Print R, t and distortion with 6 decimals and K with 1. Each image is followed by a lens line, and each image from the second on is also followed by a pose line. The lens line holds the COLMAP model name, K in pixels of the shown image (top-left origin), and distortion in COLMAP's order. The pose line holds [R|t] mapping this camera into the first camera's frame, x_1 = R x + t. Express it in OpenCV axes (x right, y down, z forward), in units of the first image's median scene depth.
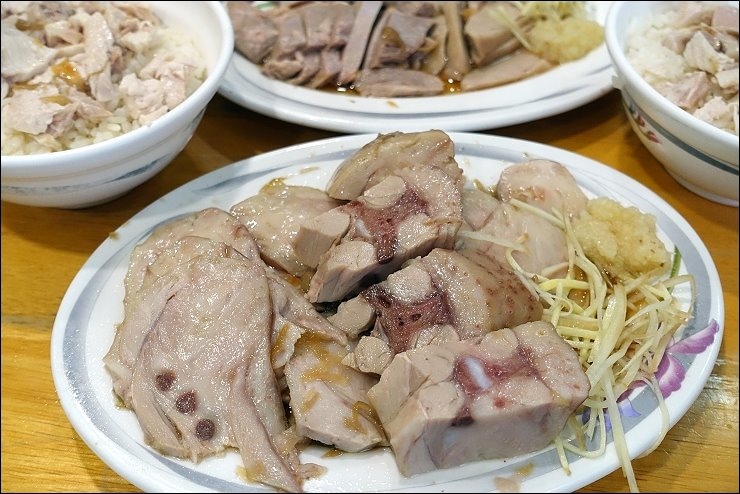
lens RADIAL K [[817.1, 0, 370.0], [0, 817.1, 247.0], [0, 0, 1]] dist [-0.007620, -0.002032]
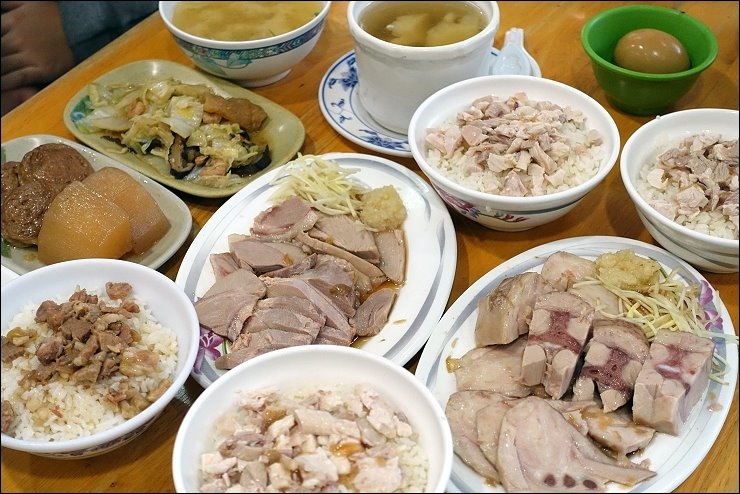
lens RADIAL K [[1233.2, 0, 370.0], [0, 1233.2, 247.0], [0, 0, 1]] dist [0.014339, 0.042798]
pose [[0.700420, -0.509240, 0.500086, -1.487759], [0.537185, 0.837466, 0.100416, -0.671466], [-0.469941, 0.198306, 0.860134, -1.072475]]
